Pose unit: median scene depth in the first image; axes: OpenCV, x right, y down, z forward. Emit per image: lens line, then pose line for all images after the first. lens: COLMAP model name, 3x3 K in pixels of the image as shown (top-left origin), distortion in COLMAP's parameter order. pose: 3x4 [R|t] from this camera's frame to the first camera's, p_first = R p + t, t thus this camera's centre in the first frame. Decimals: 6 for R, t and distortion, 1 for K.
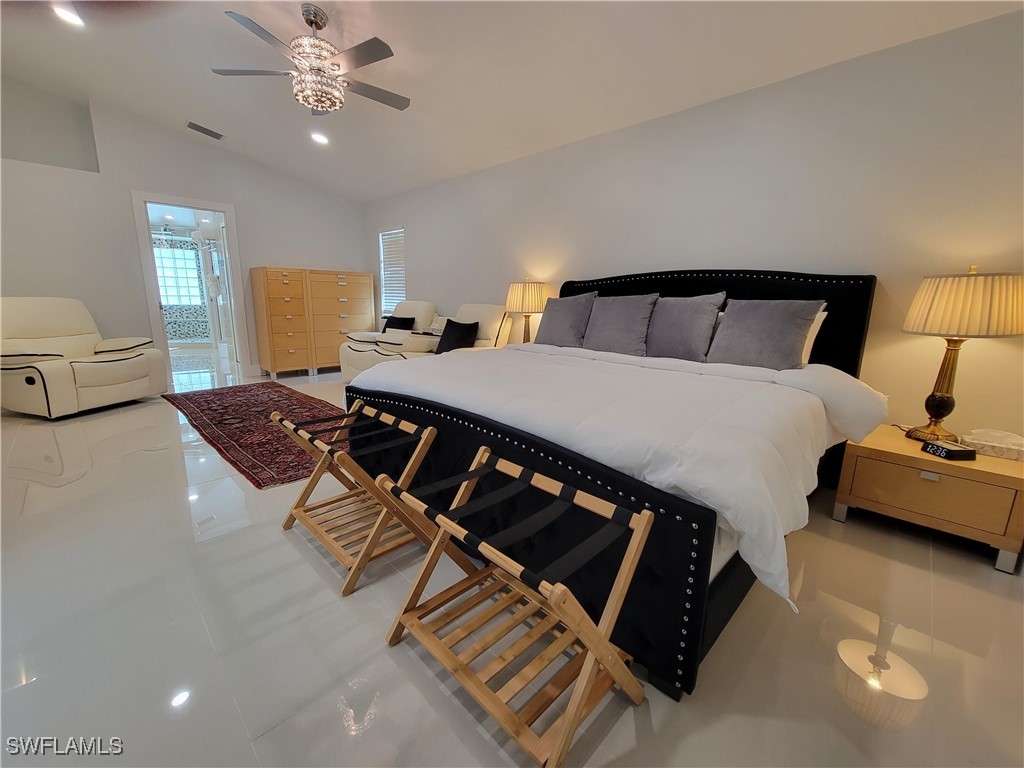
lens RADIAL K [[420.7, 0, 510.0], [0, 420.7, 381.4], [0, 0, 1]] dist [0.000666, 0.000293]
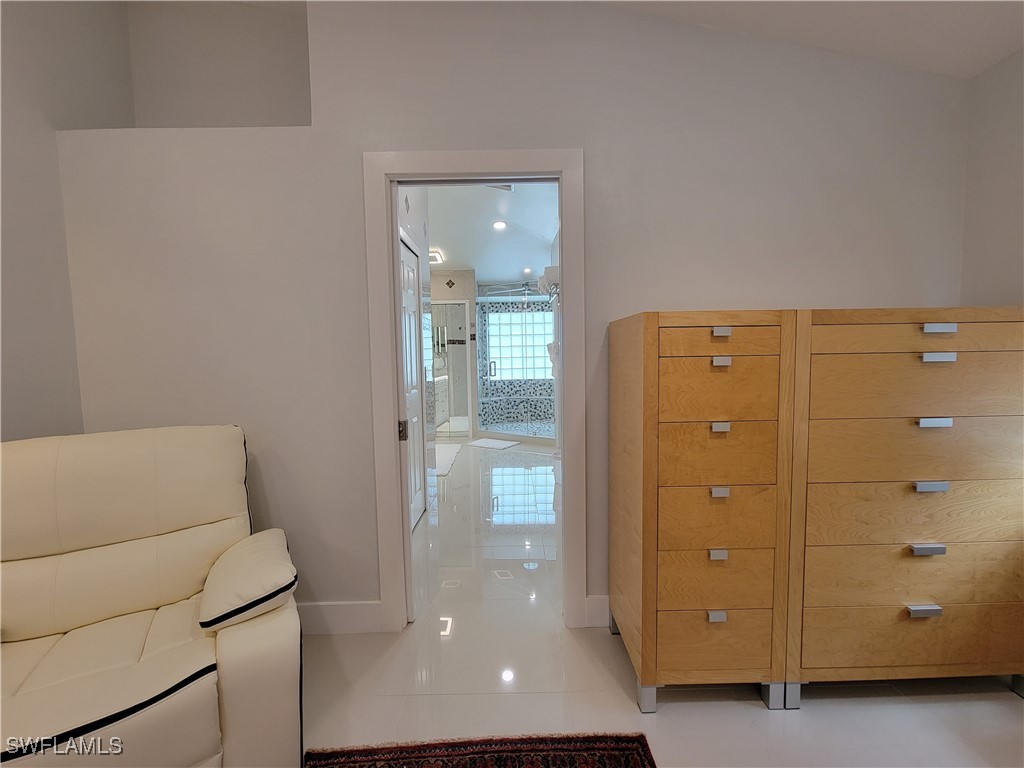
lens RADIAL K [[420.7, 0, 510.0], [0, 420.7, 381.4], [0, 0, 1]] dist [0.000666, 0.000293]
pose [[0.704346, 0.017212, -0.709648, -0.383419], [-0.109264, 0.990421, -0.084426, -0.164788], [0.701397, 0.137004, 0.699480, 0.633311]]
